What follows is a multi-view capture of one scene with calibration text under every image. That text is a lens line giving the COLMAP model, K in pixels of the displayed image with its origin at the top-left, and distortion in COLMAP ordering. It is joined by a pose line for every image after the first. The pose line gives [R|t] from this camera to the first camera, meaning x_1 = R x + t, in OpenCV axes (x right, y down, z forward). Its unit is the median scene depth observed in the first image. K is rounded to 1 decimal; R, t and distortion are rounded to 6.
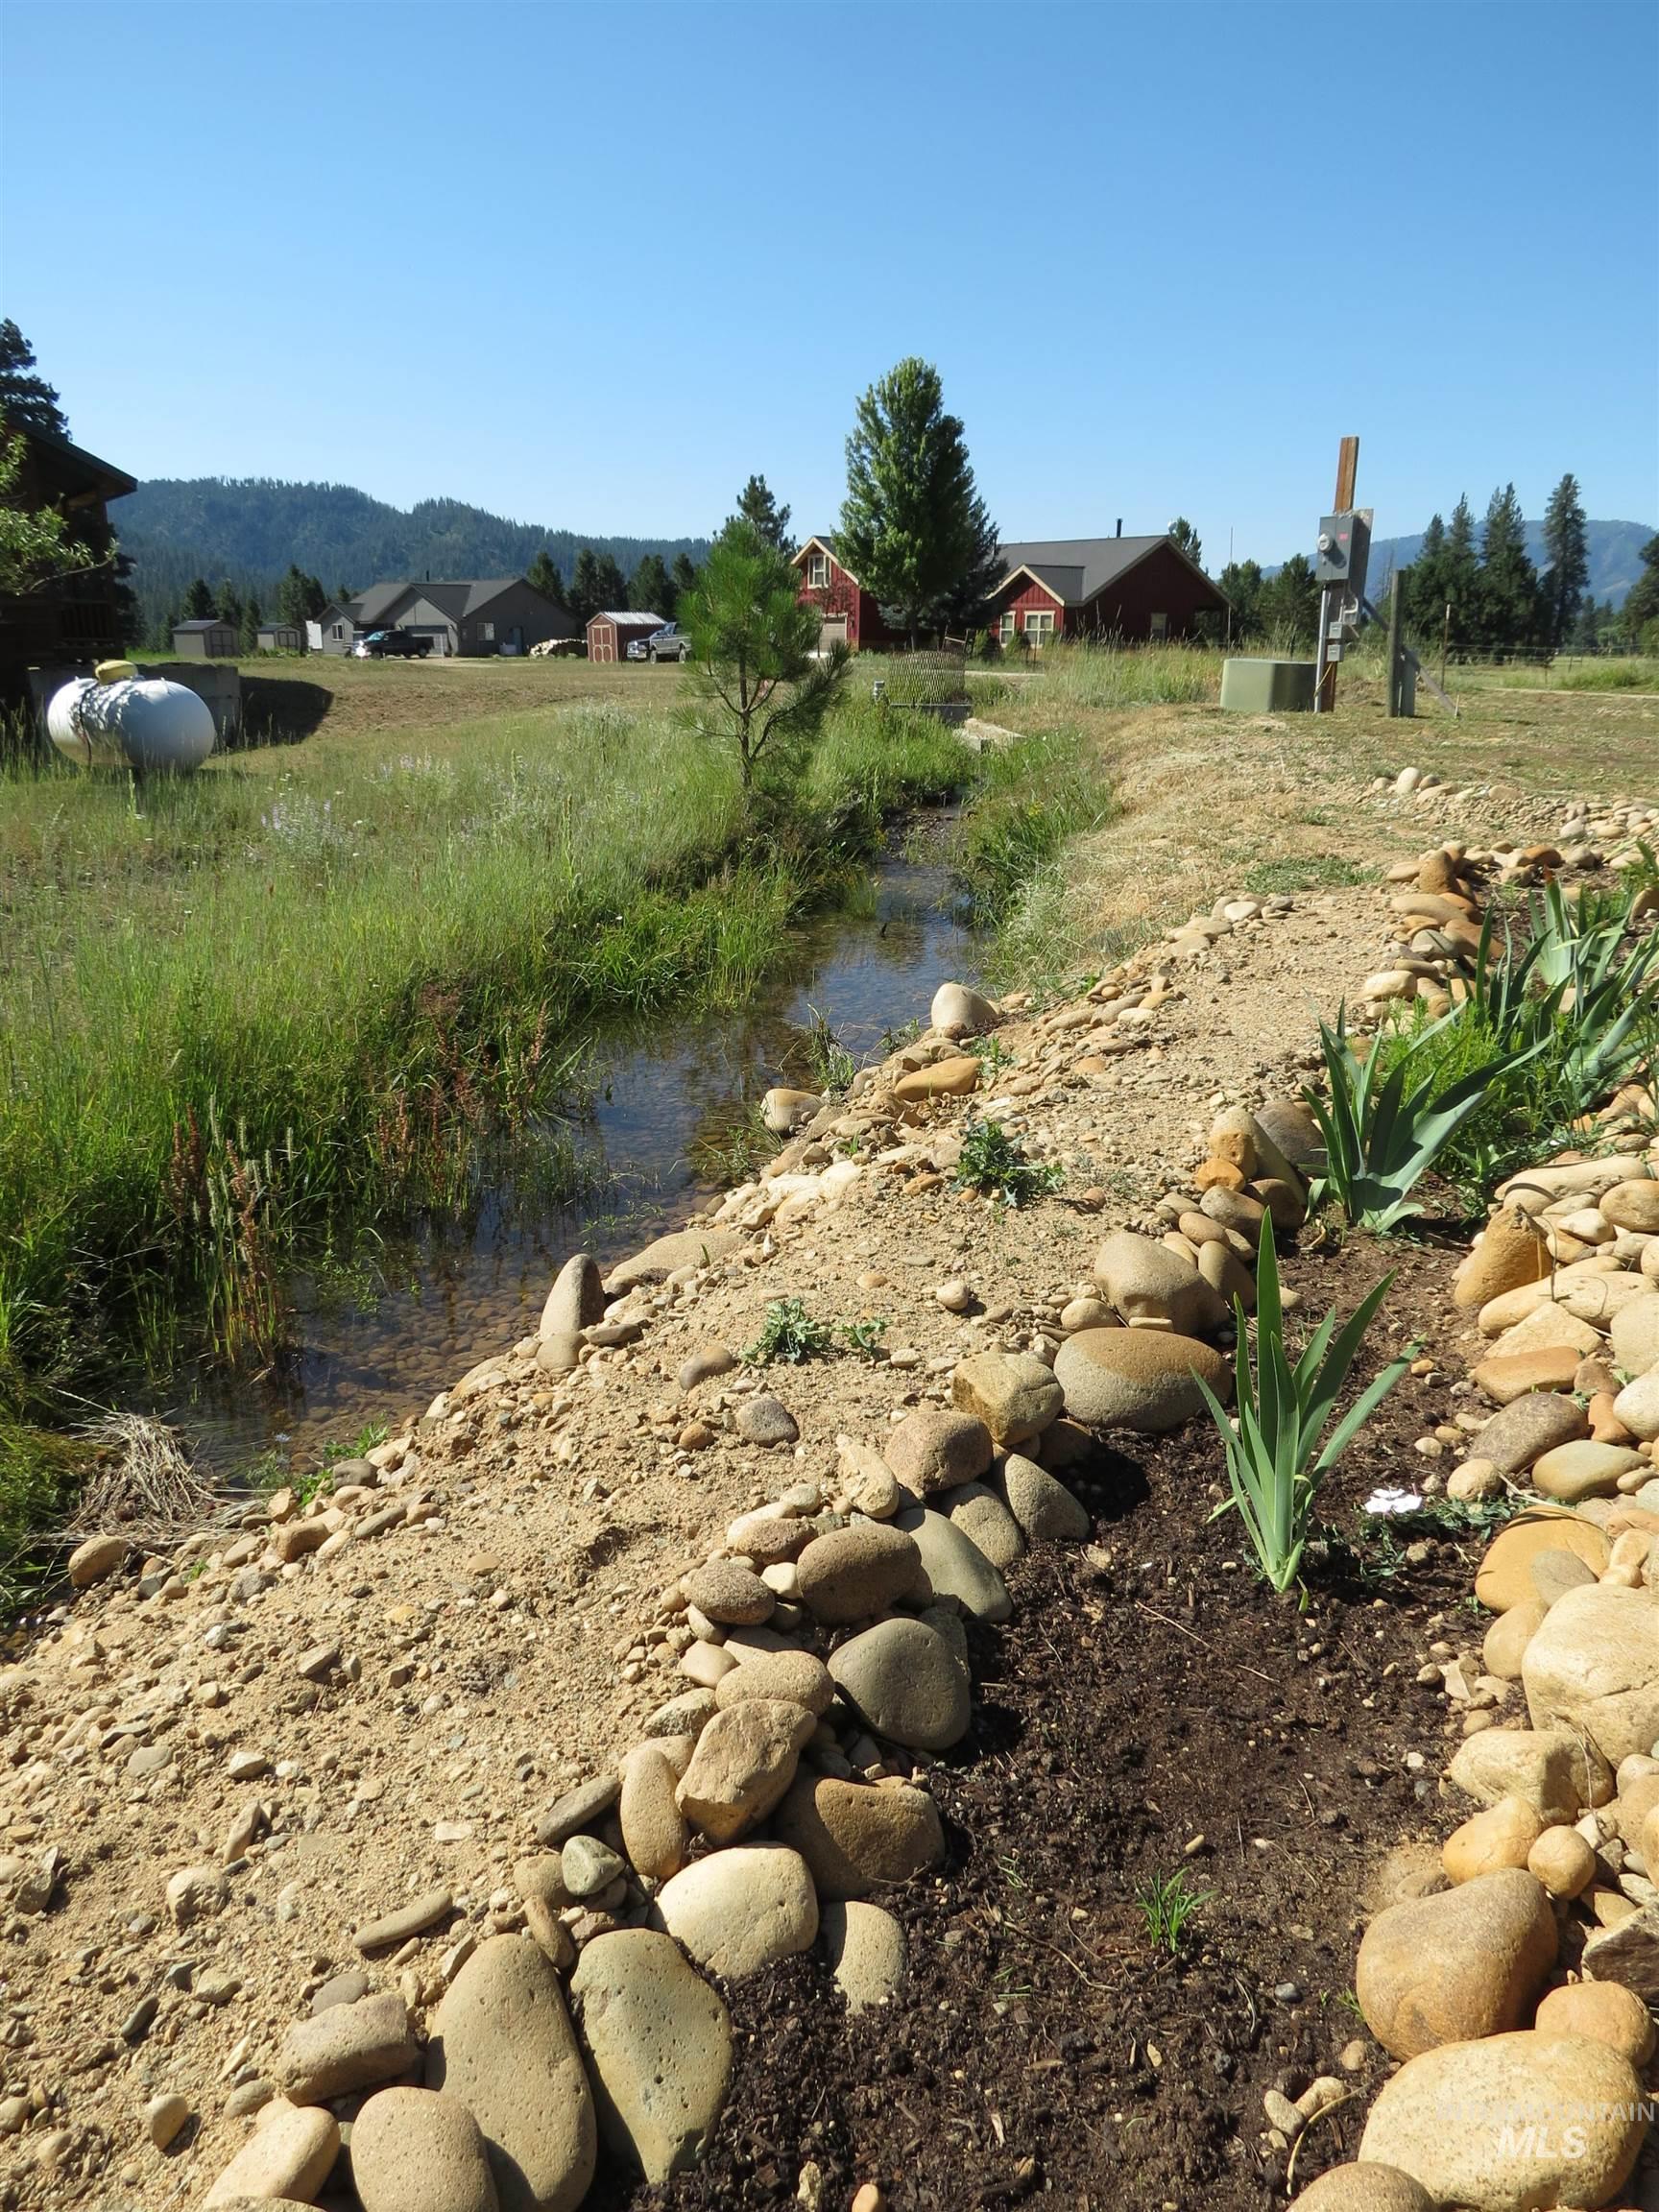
lens RADIAL K [[1589.3, 0, 830.2], [0, 1589.3, 1108.5], [0, 0, 1]] dist [-0.030924, 0.016094]
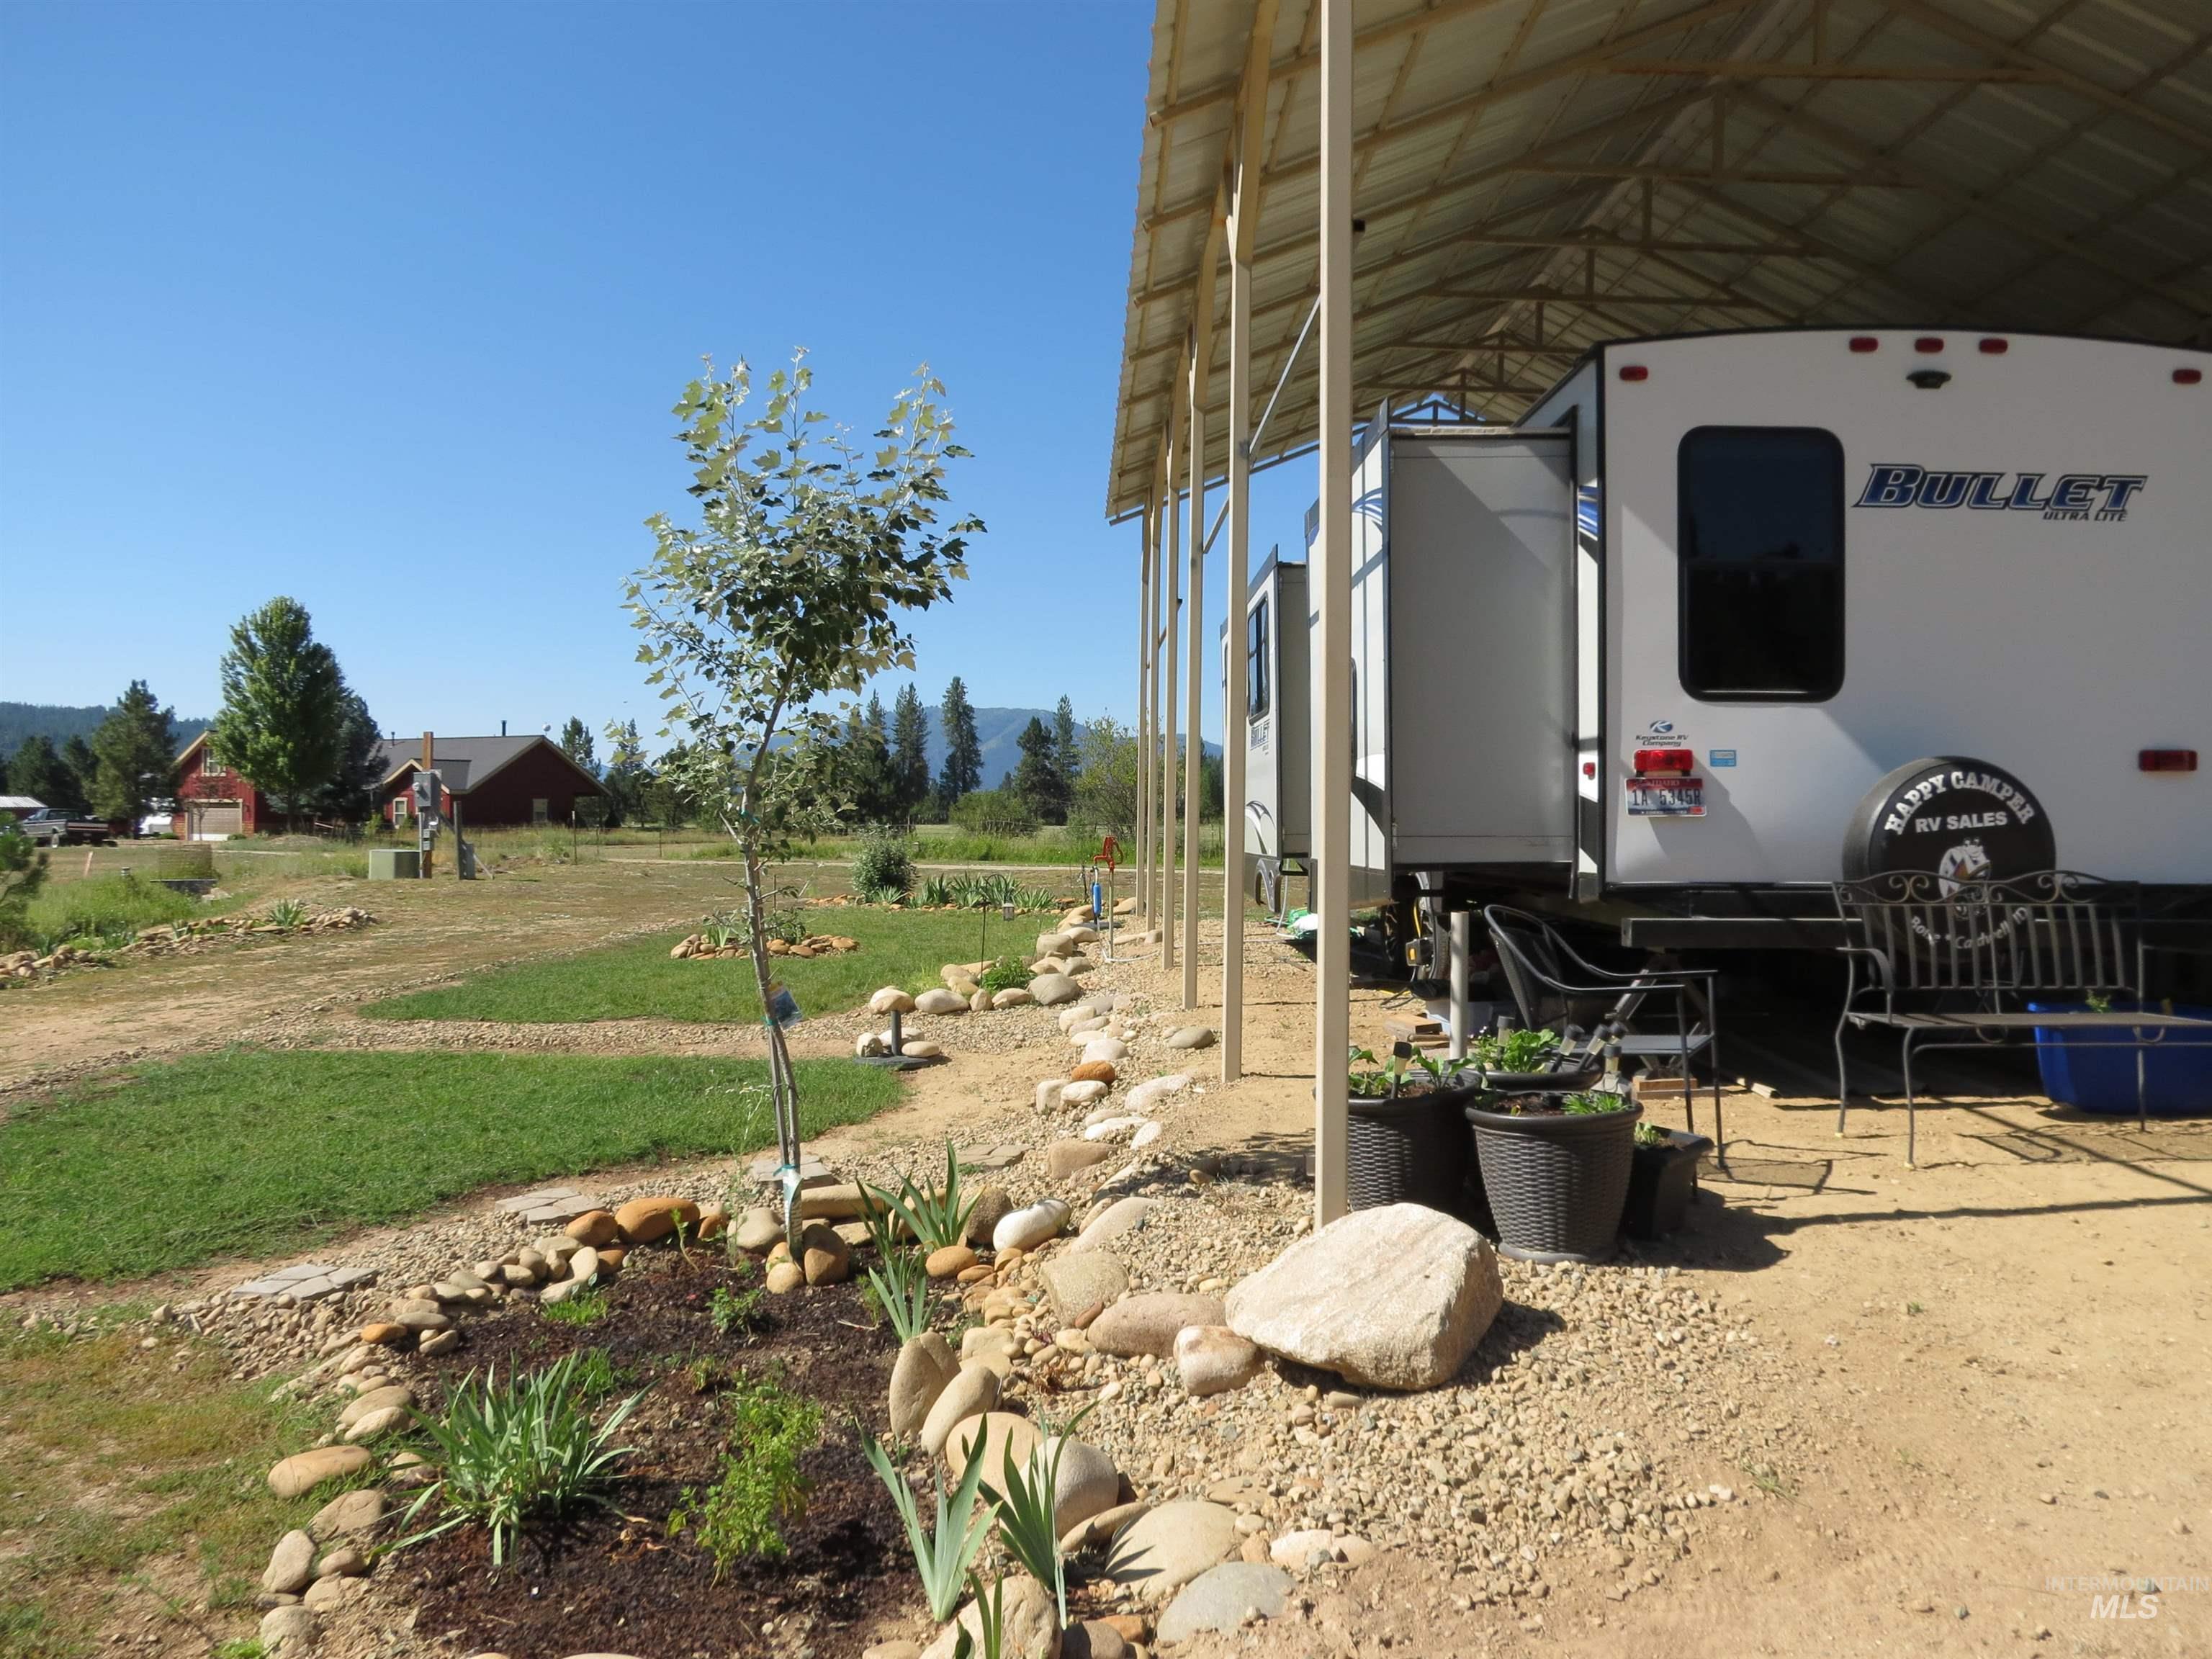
lens RADIAL K [[1589.3, 0, 1113.2], [0, 1589.3, 829.7], [0, 0, 1]] dist [-0.030924, 0.016094]
pose [[0.883951, -0.010293, 0.467466, 0.046791], [0.137336, 0.961376, -0.238527, 0.062674], [-0.446956, 0.275046, 0.851223, -0.240550]]
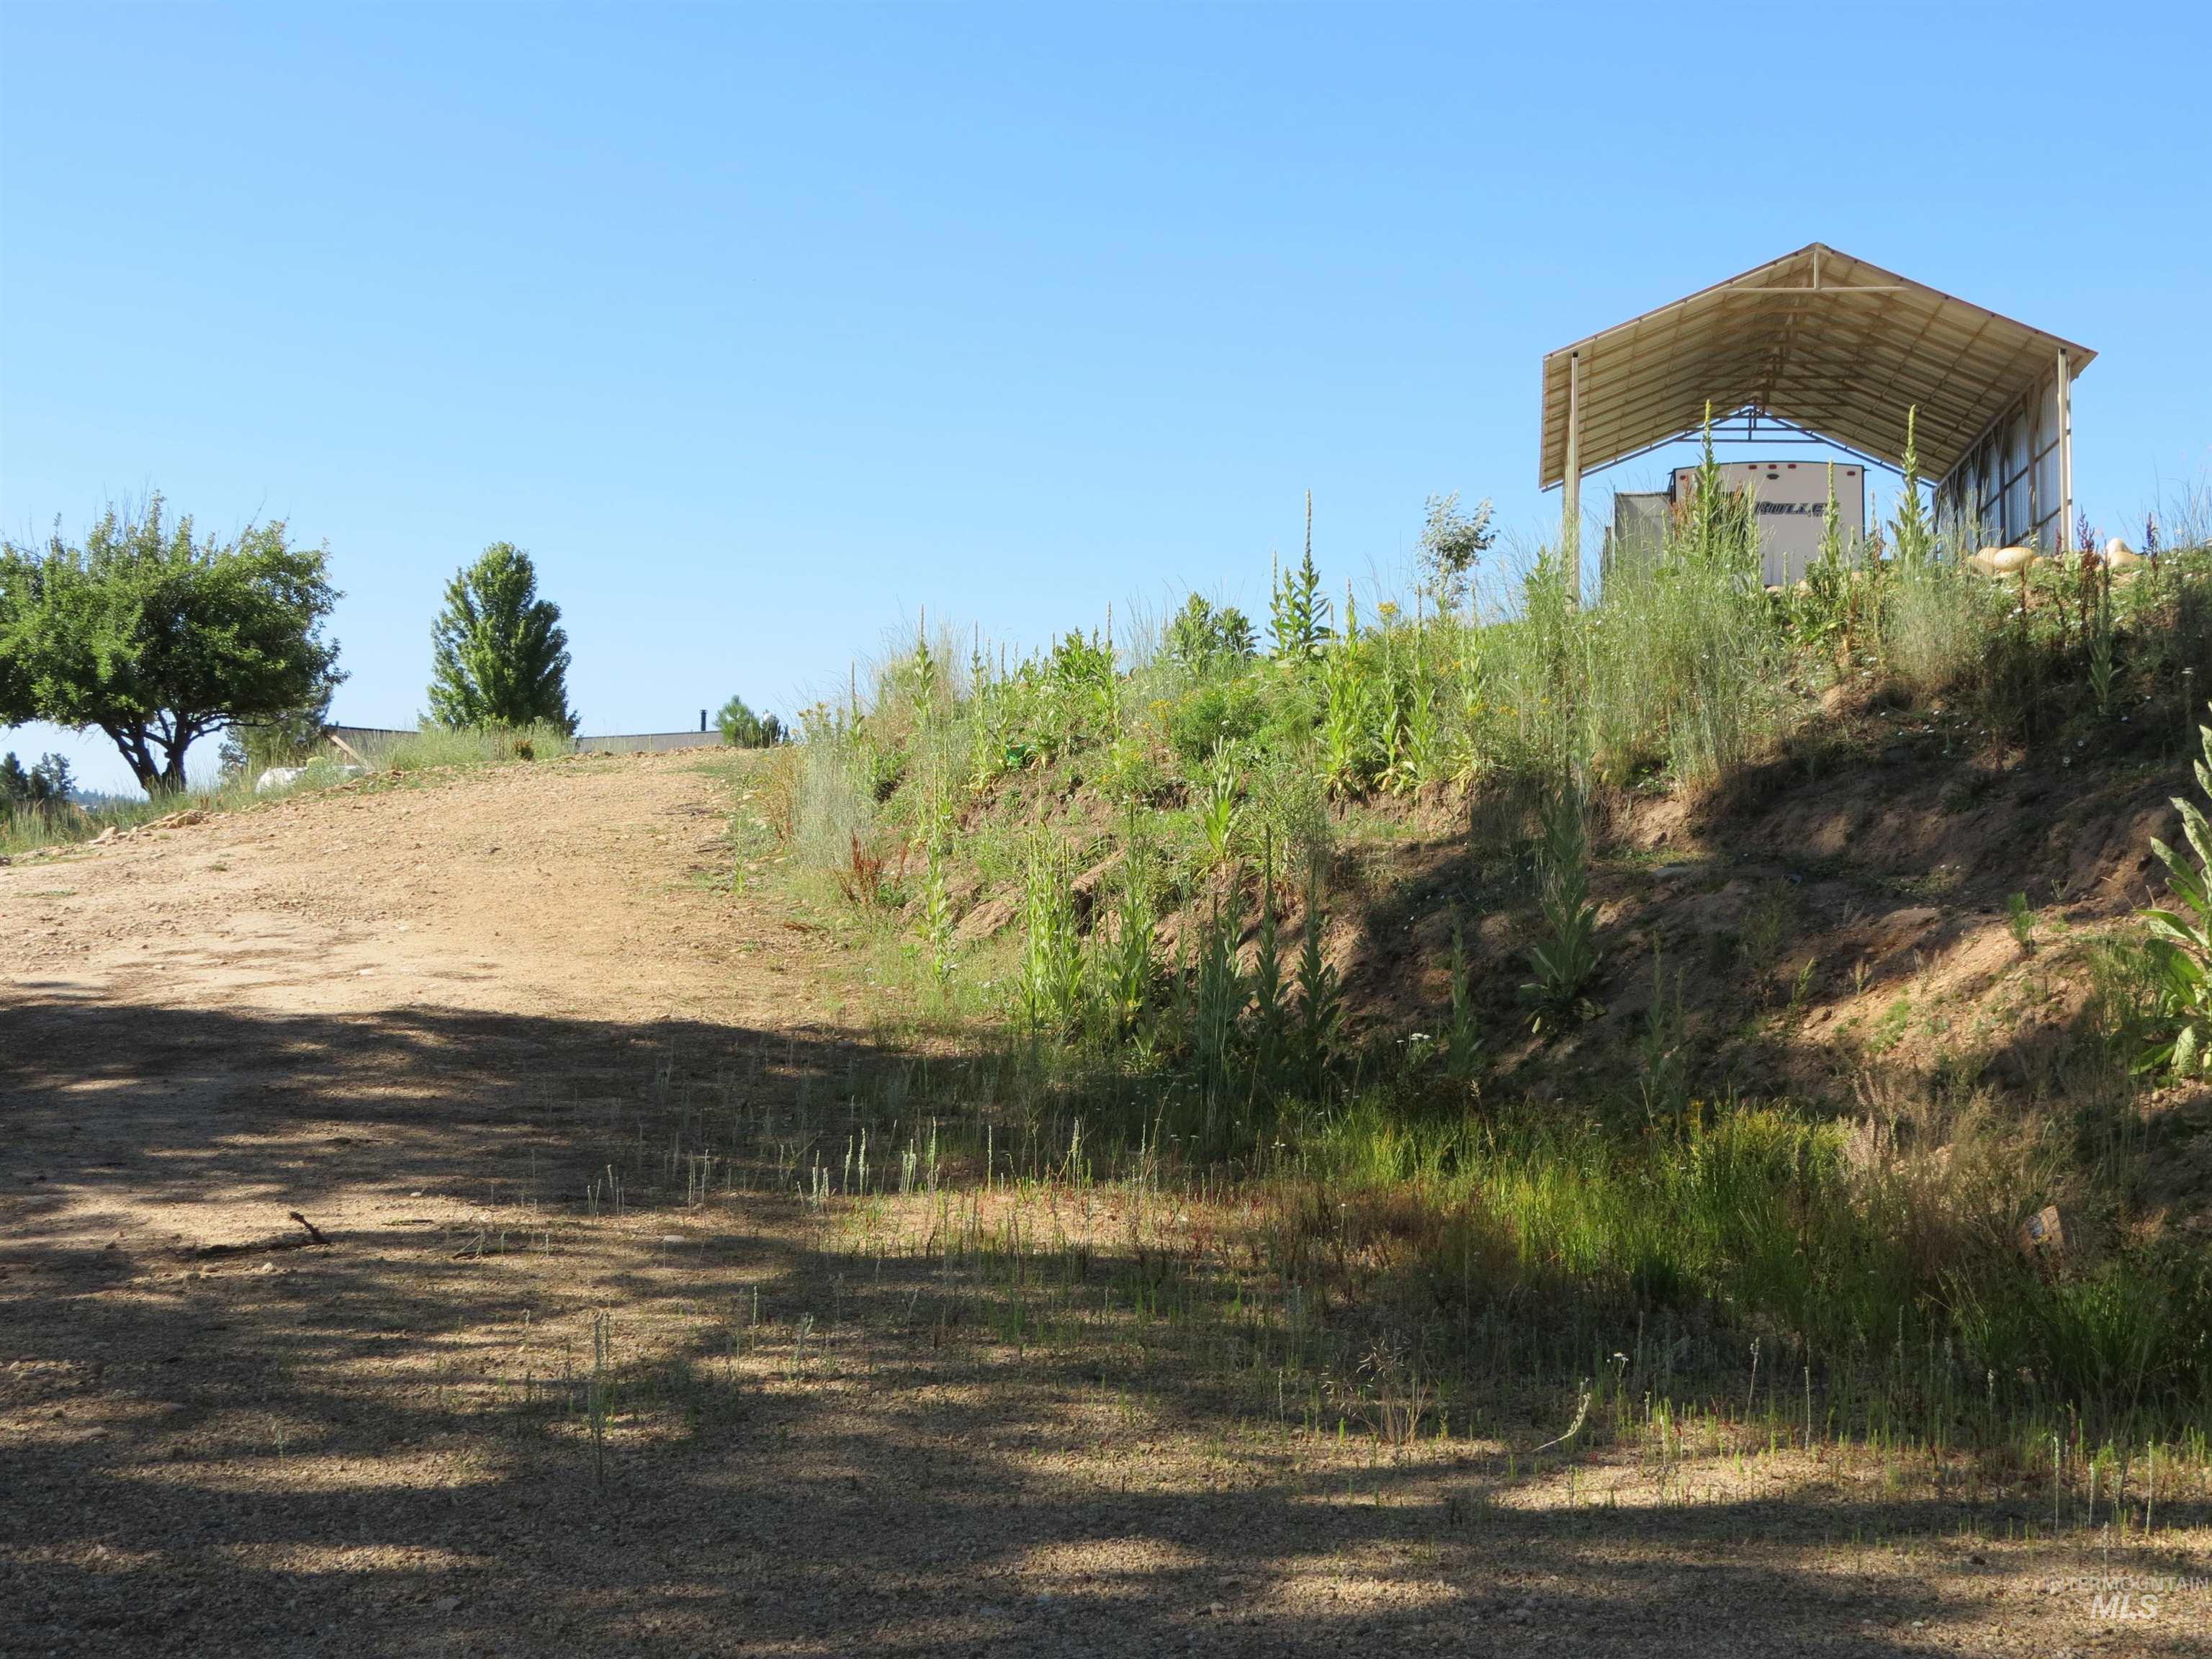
lens RADIAL K [[3159.3, 0, 1106.2], [0, 3159.3, 830.3], [0, 0, 1]] dist [-0.071452, 0.000000]
pose [[0.945890, 0.005075, 0.324449, -0.211842], [0.097772, 0.948951, -0.299887, 0.277016], [-0.309408, 0.315382, 0.897107, -0.719729]]
